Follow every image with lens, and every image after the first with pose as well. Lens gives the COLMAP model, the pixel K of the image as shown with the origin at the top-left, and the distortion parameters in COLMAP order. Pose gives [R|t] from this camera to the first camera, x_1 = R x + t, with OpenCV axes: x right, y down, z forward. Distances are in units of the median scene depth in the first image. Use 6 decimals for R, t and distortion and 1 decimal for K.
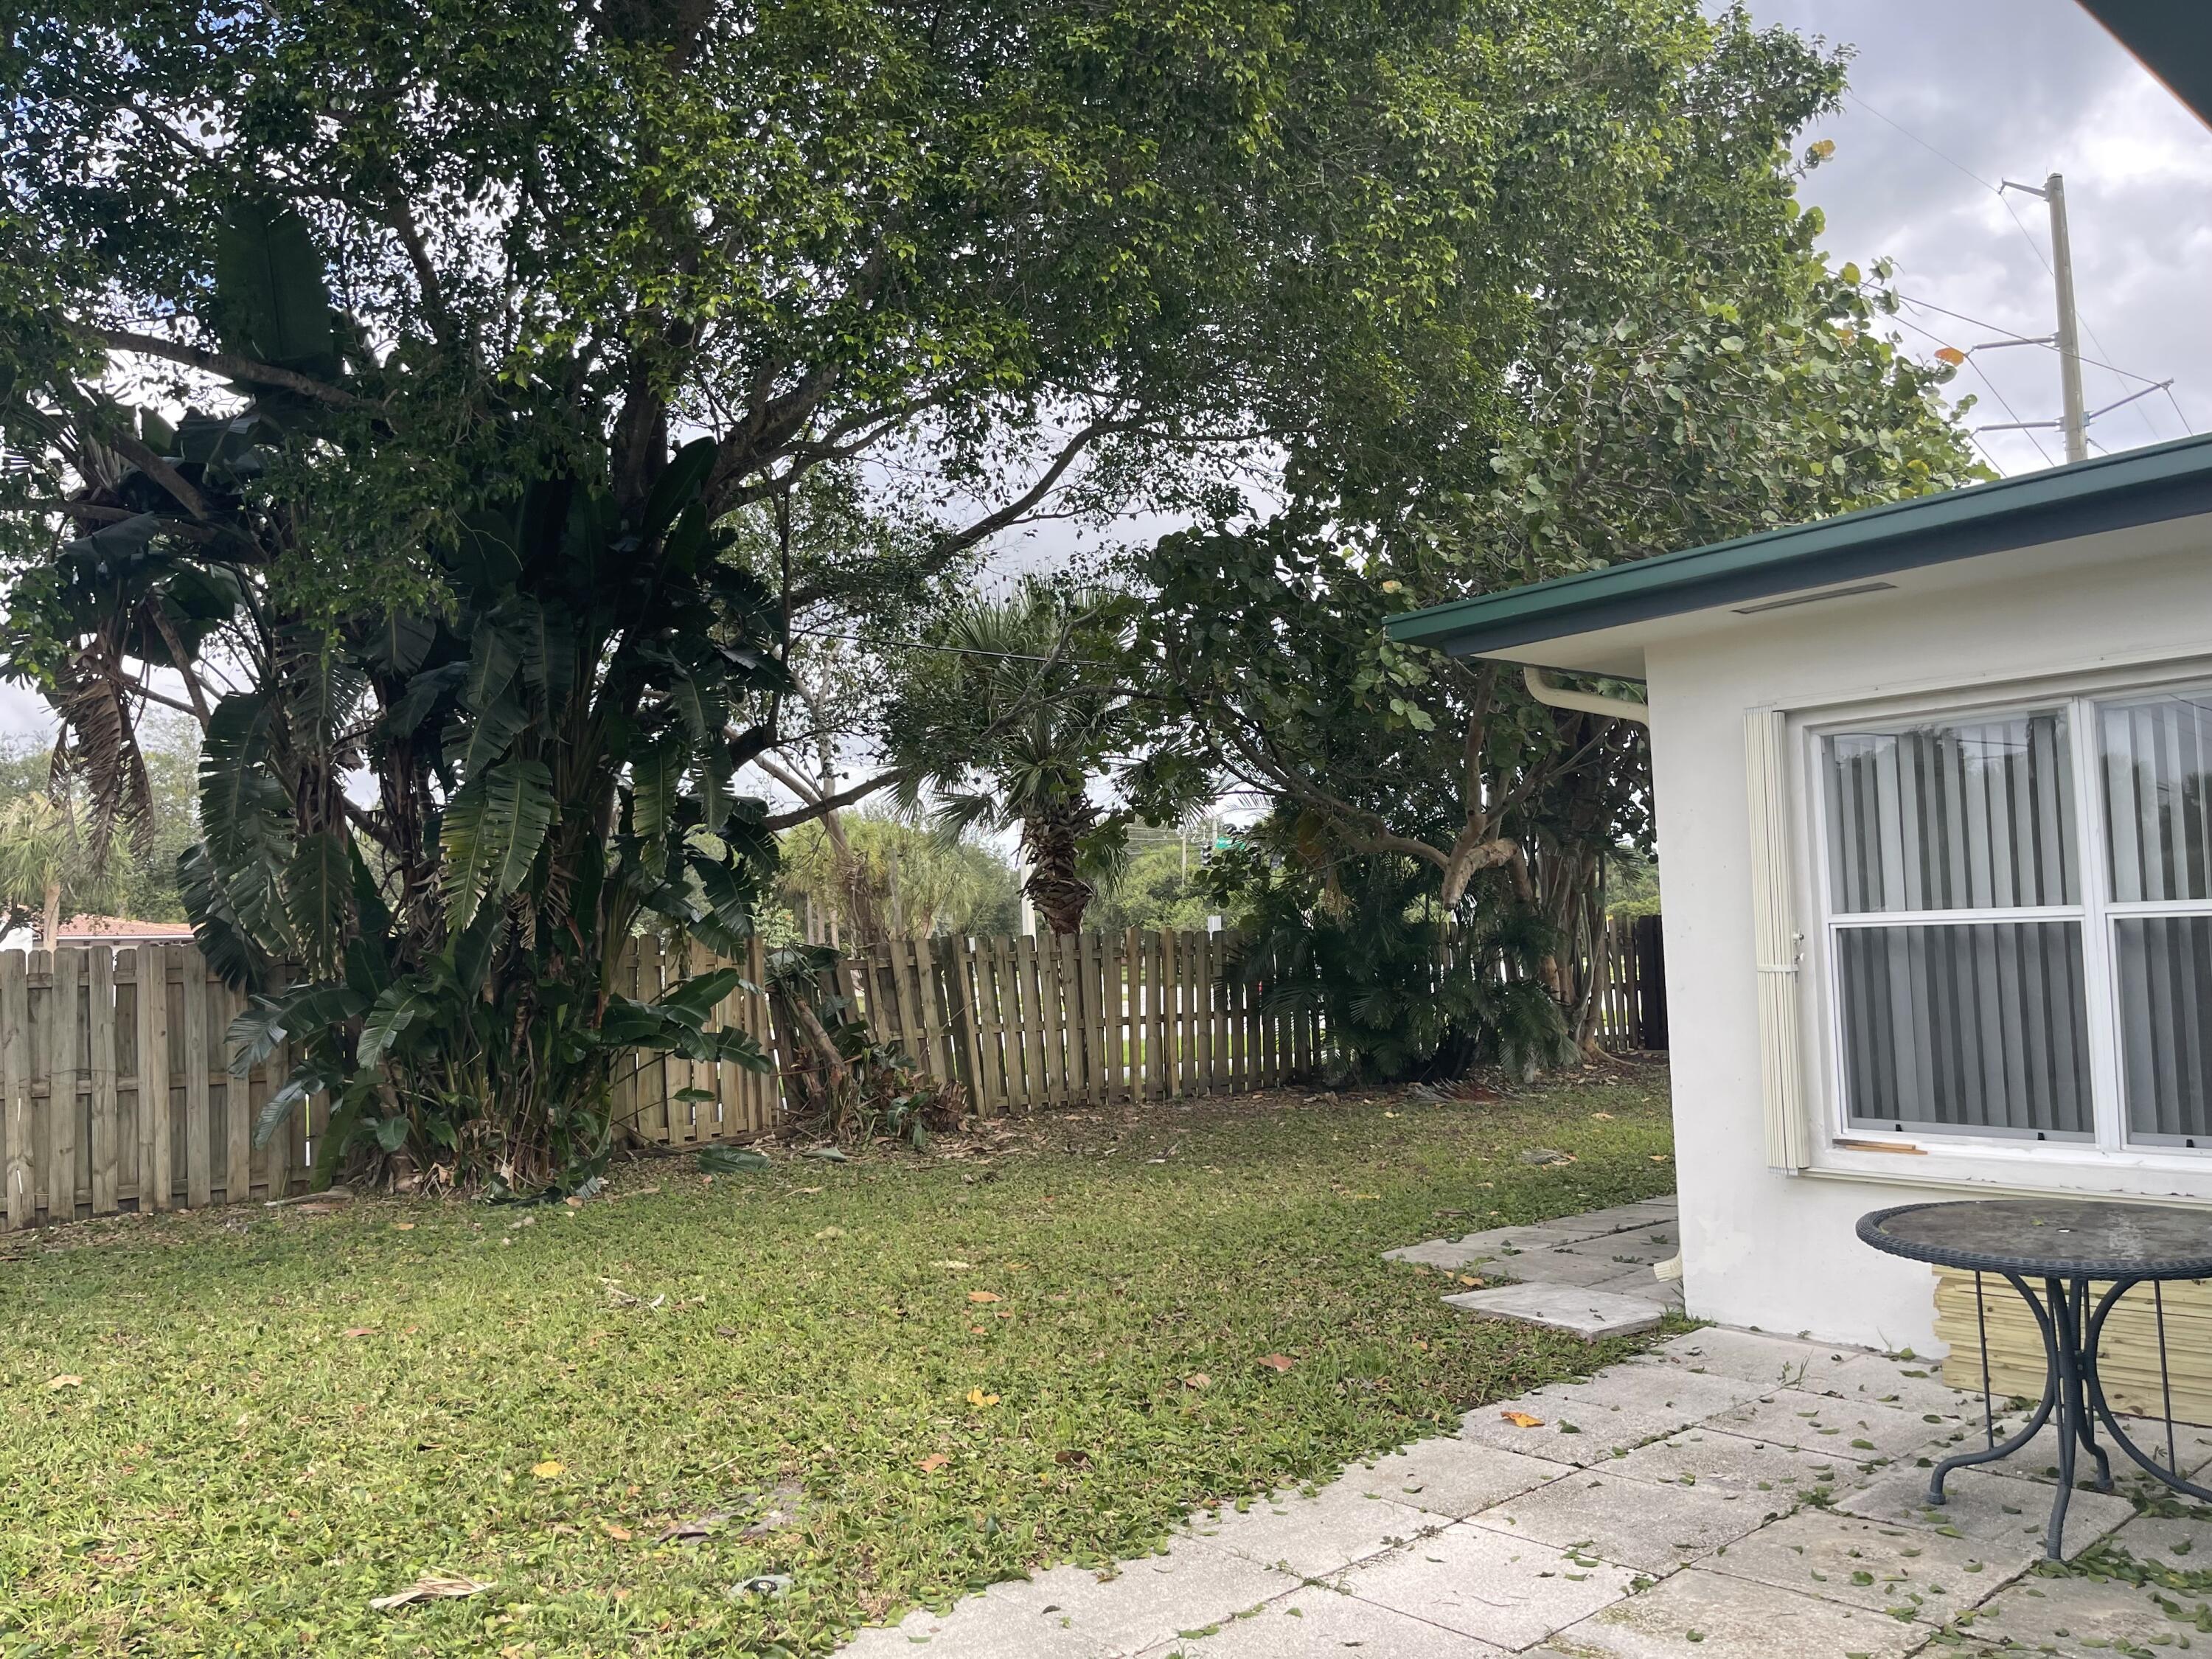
lens RADIAL K [[1672.2, 0, 1106.7], [0, 1672.2, 835.7], [0, 0, 1]] dist [0.069943, -0.093801]
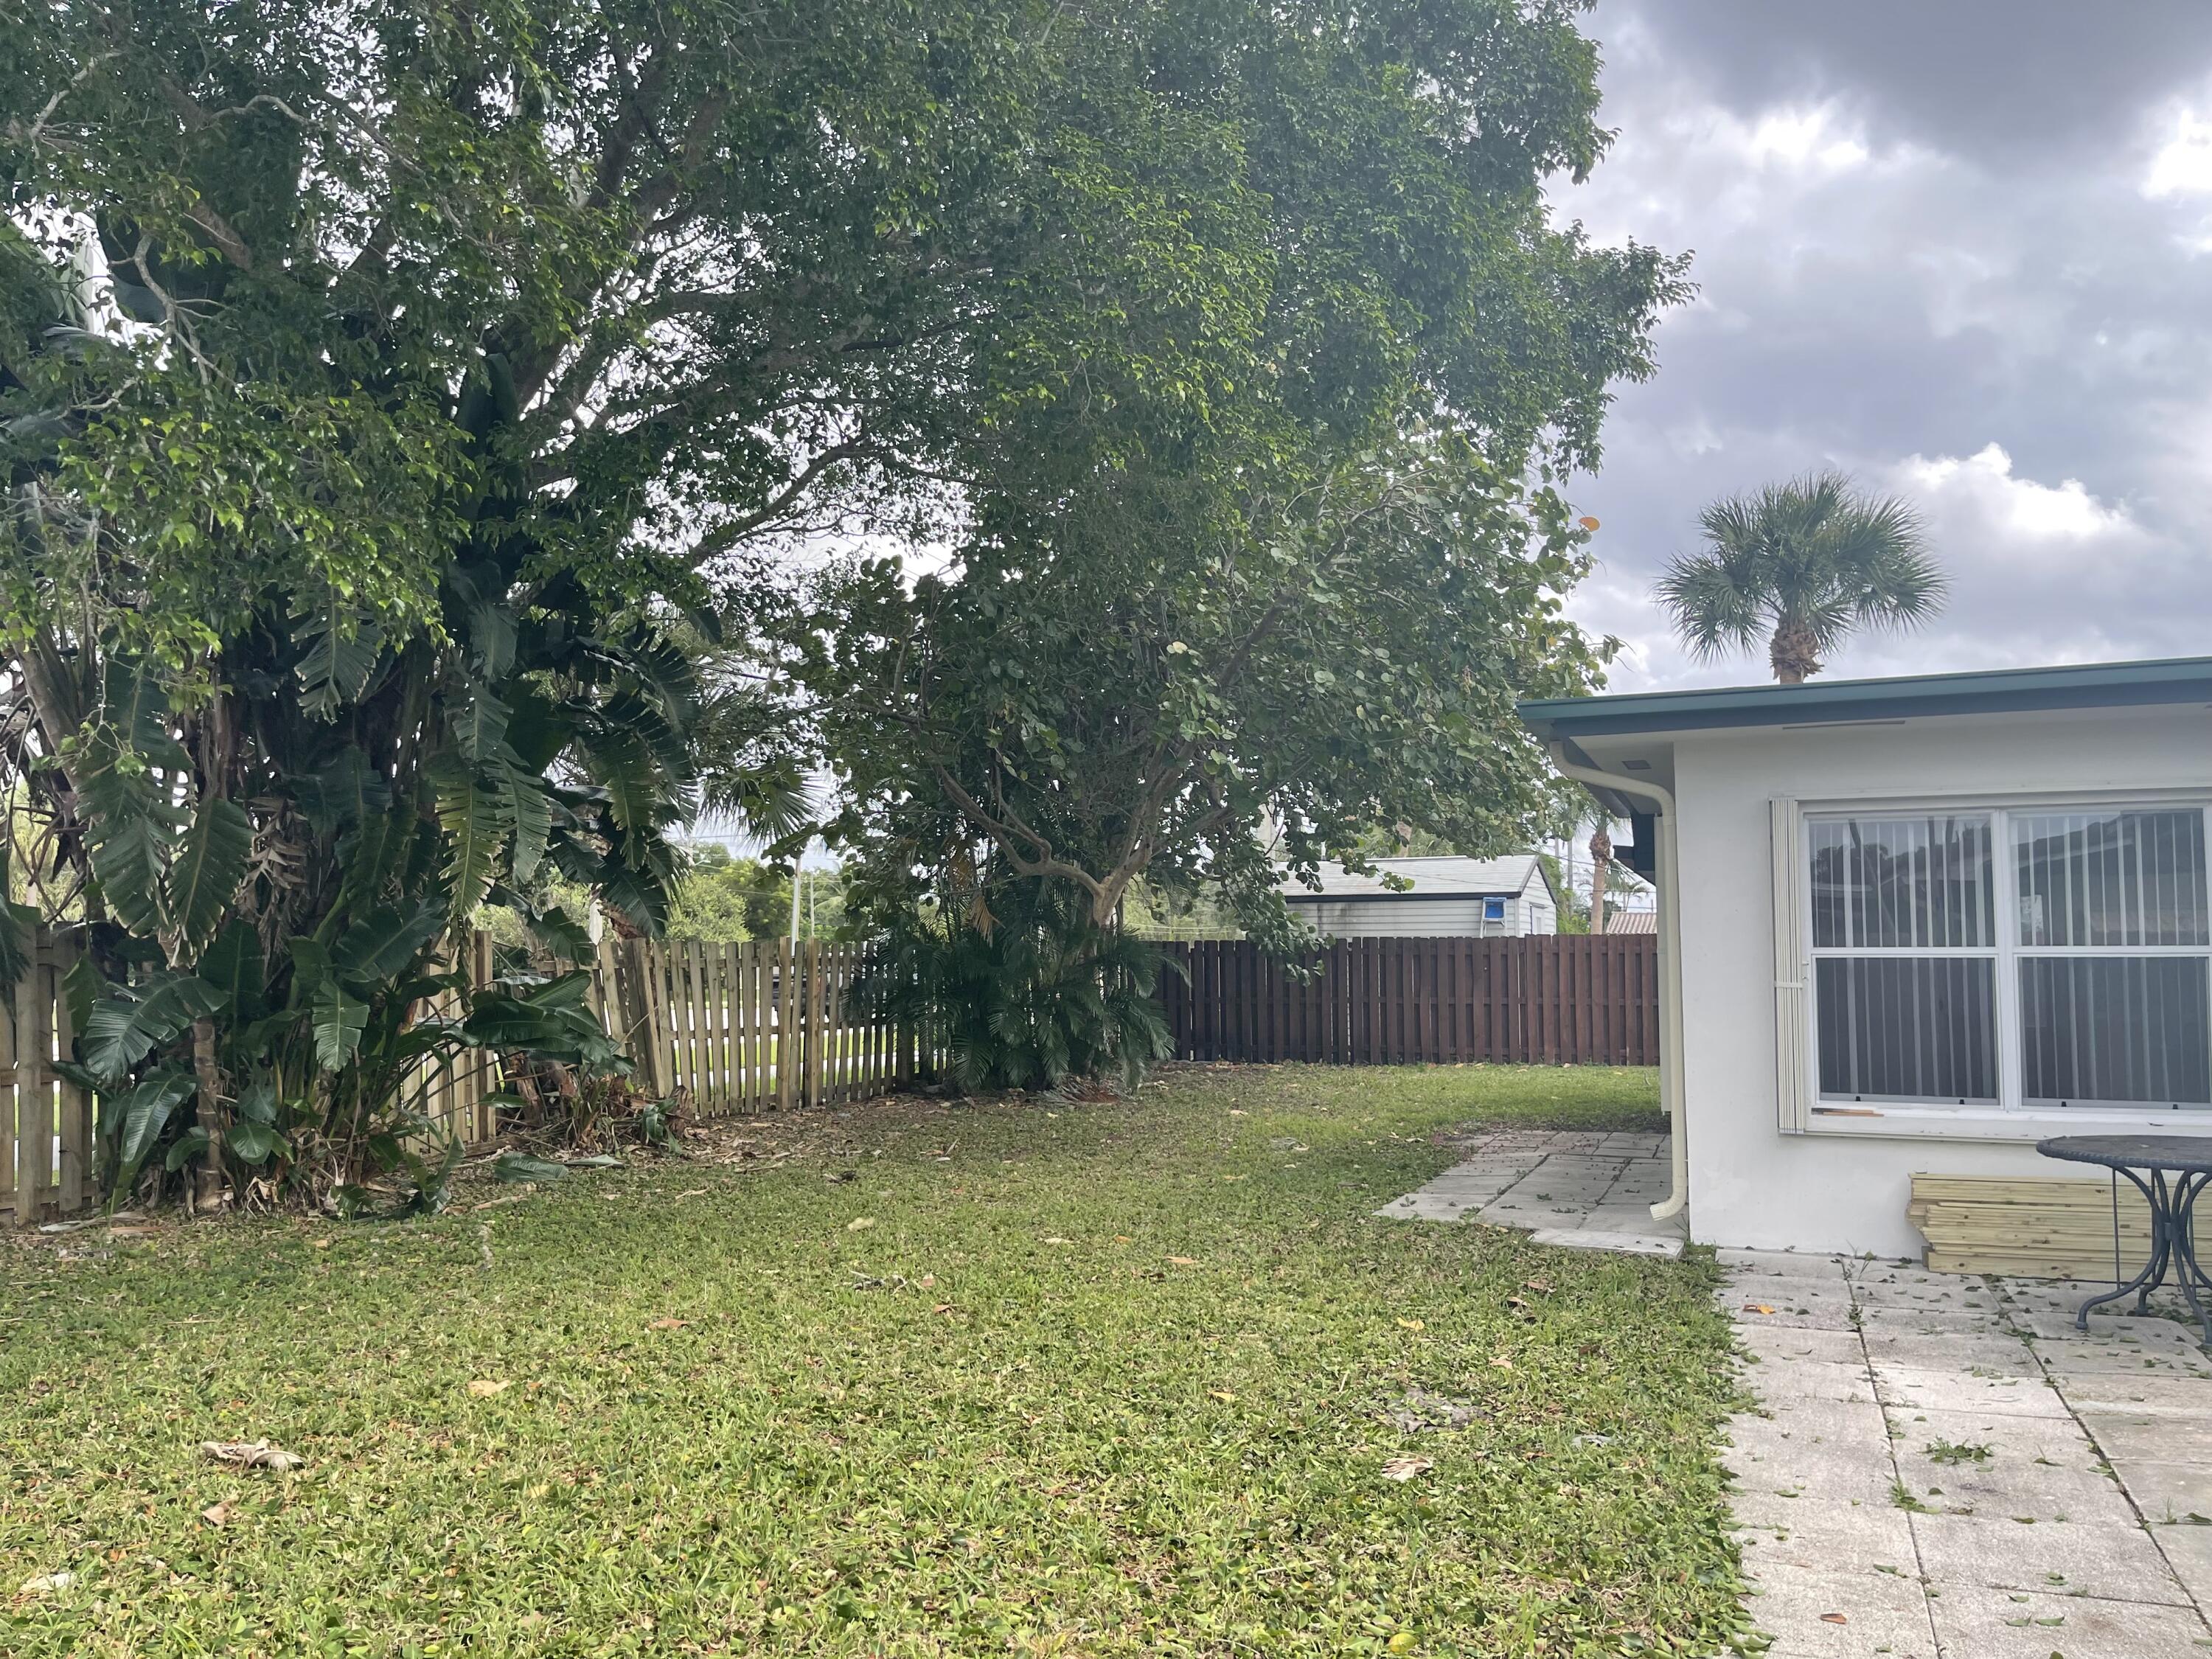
lens RADIAL K [[1672.2, 0, 1099.1], [0, 1672.2, 832.2], [0, 0, 1]] dist [0.069943, -0.093801]
pose [[0.892219, 0.061943, 0.447336, -0.805199], [-0.055771, 0.998079, -0.026969, 0.023220], [-0.448147, -0.000886, 0.893959, 0.009560]]
